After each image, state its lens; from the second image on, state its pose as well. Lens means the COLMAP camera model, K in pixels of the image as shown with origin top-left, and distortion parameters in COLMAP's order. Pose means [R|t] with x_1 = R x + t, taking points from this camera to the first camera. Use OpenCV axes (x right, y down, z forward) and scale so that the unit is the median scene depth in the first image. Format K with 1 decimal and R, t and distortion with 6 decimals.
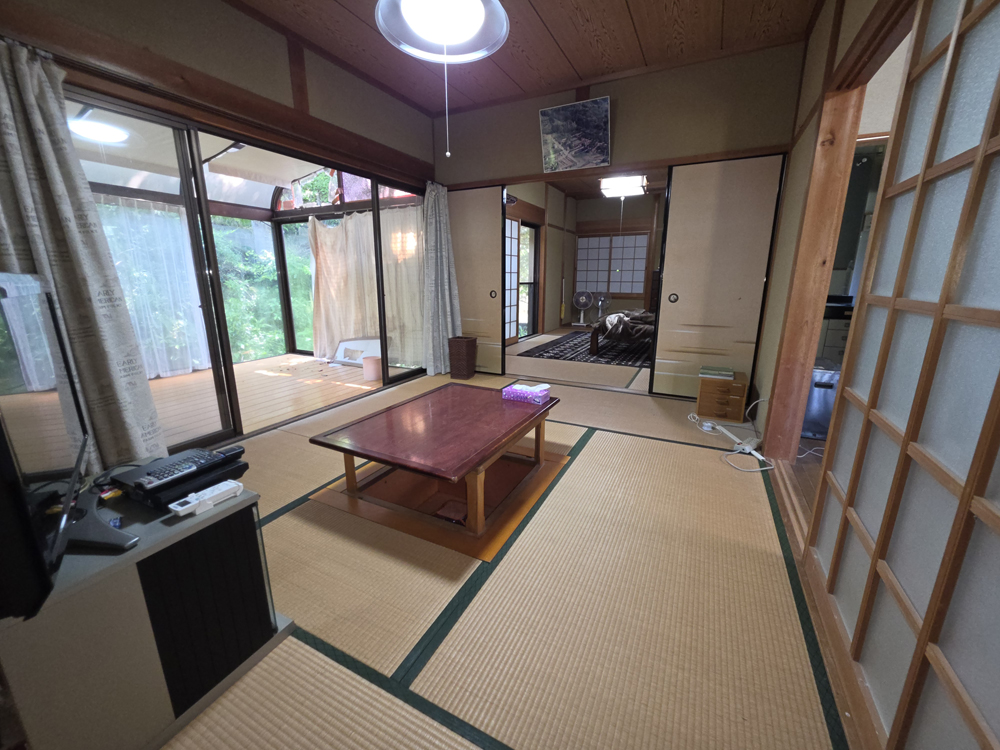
lens RADIAL K [[399.5, 0, 499.3], [0, 399.5, 372.7], [0, 0, 1]] dist [0.000933, -0.000214]
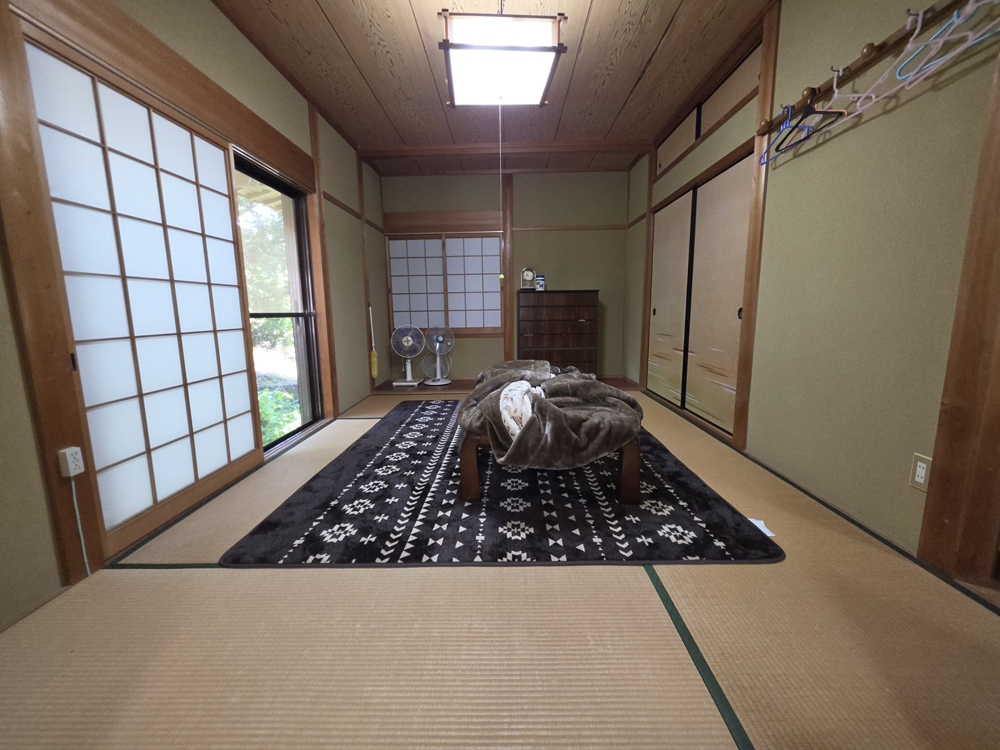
lens RADIAL K [[399.5, 0, 499.1], [0, 399.5, 368.2], [0, 0, 1]] dist [0.000933, -0.000214]
pose [[0.896415, -0.078274, 0.436250, 0.084166], [0.118227, 0.990847, -0.065152, -0.107164], [-0.427157, 0.109980, 0.897464, 0.502437]]
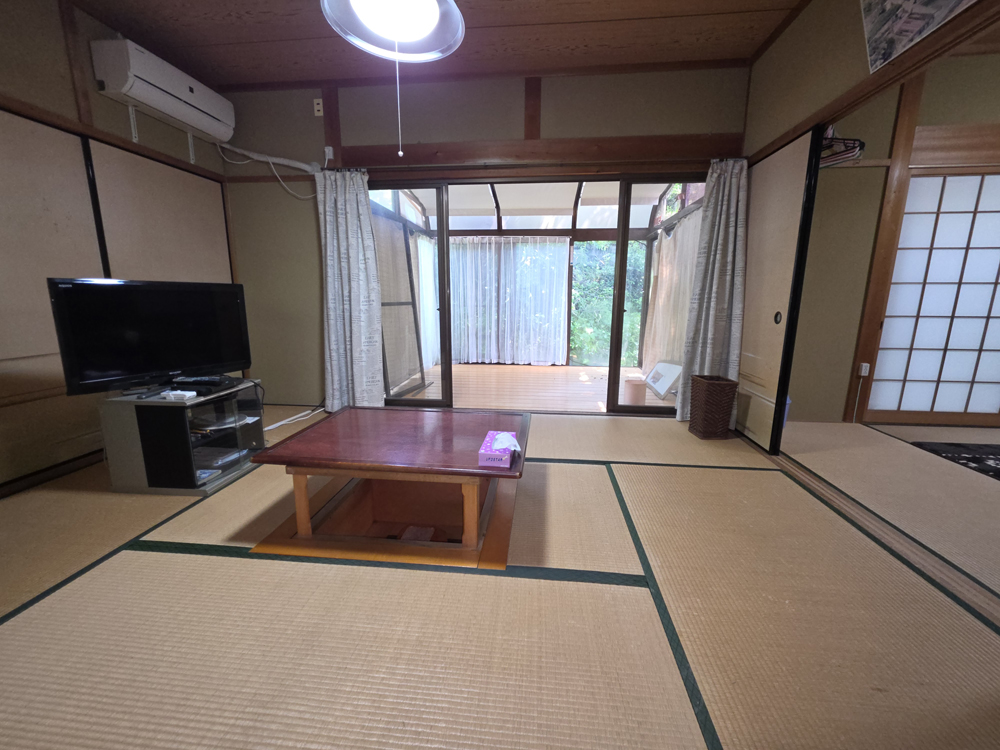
lens RADIAL K [[399.5, 0, 503.3], [0, 399.5, 370.4], [0, 0, 1]] dist [0.000933, -0.000214]
pose [[0.363448, 0.174069, -0.915208, 0.236669], [-0.226277, 0.969465, 0.094530, -0.049478], [0.903717, 0.172734, 0.391738, 0.243088]]
